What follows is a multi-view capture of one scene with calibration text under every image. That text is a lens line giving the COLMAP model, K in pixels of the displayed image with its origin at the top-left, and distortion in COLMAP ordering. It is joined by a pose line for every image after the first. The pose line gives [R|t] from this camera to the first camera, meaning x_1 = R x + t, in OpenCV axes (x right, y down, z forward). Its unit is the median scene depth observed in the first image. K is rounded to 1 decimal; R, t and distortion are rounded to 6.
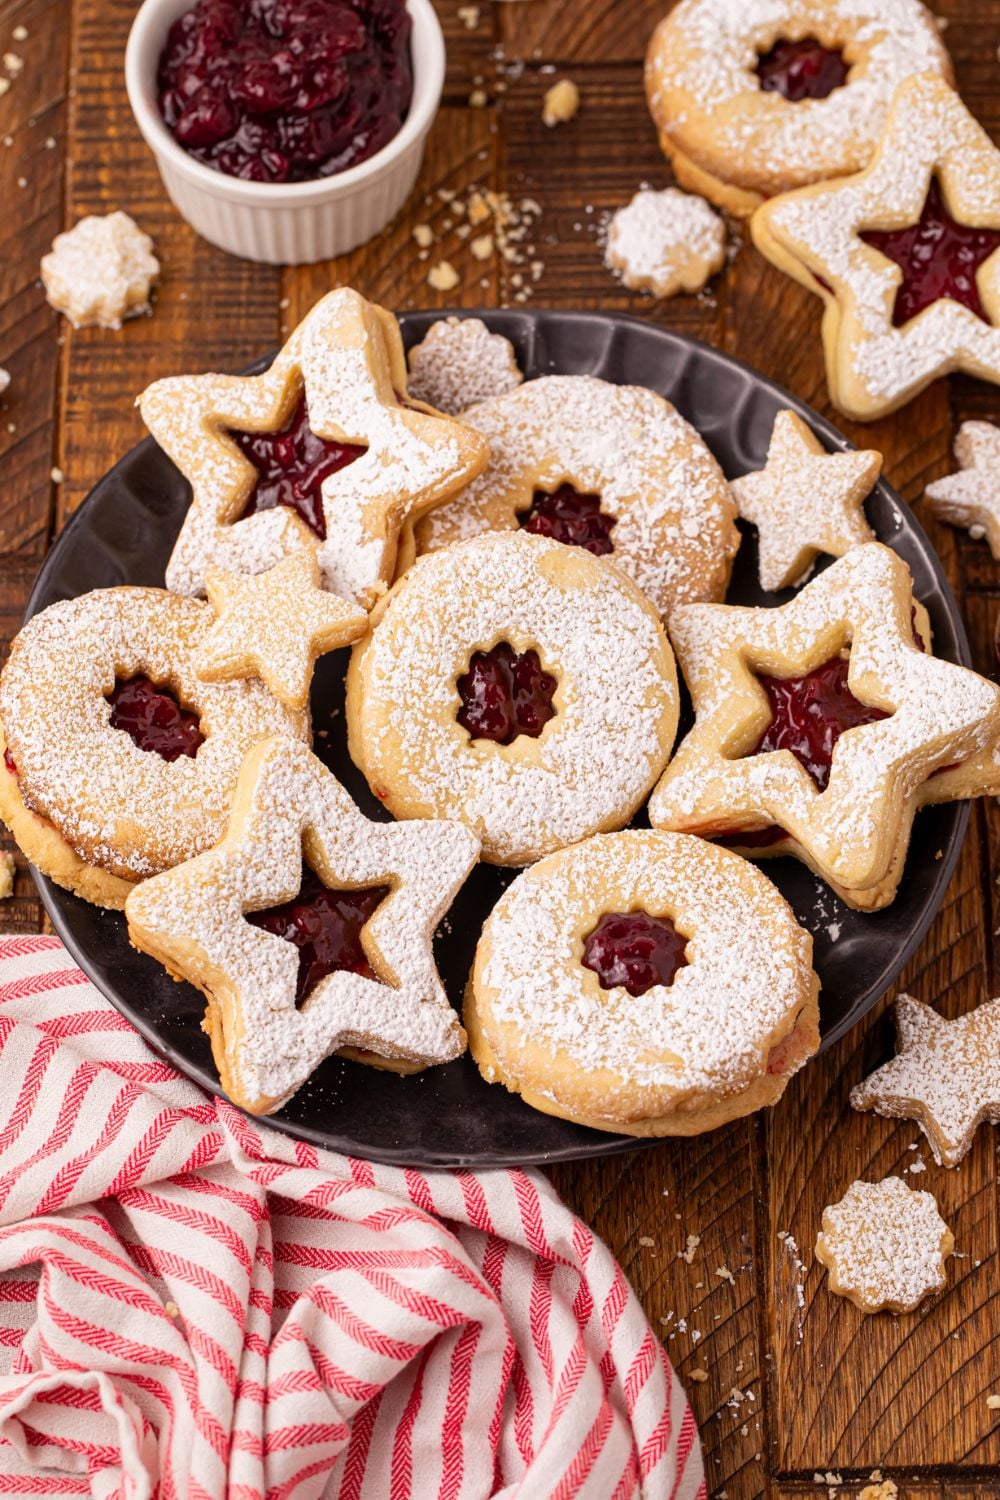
lens RADIAL K [[4475.9, 0, 422.9], [0, 4475.9, 700.7], [0, 0, 1]] dist [-0.053868, 0.440068]
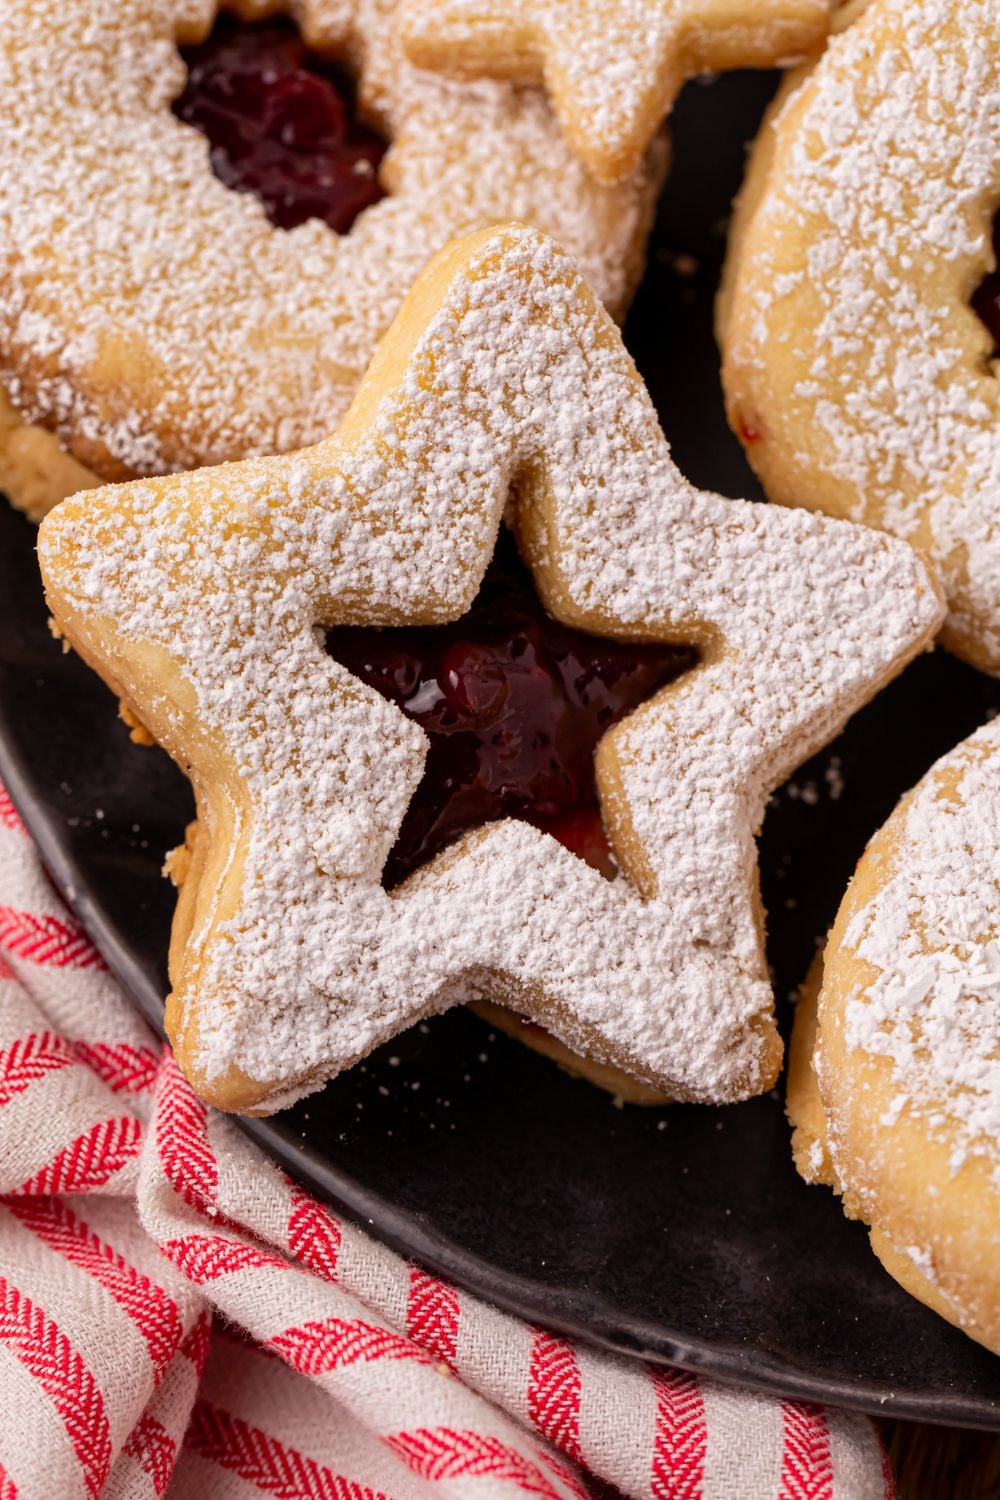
lens RADIAL K [[5871.6, 0, 503.6], [0, 5871.6, 594.2], [0, 0, 1]] dist [-0.100882, 2.664723]
pose [[0.957424, 0.253270, -0.138541, 0.048985], [-0.246780, 0.967056, 0.062463, 0.007362], [0.149797, -0.025614, 0.988385, 0.471213]]
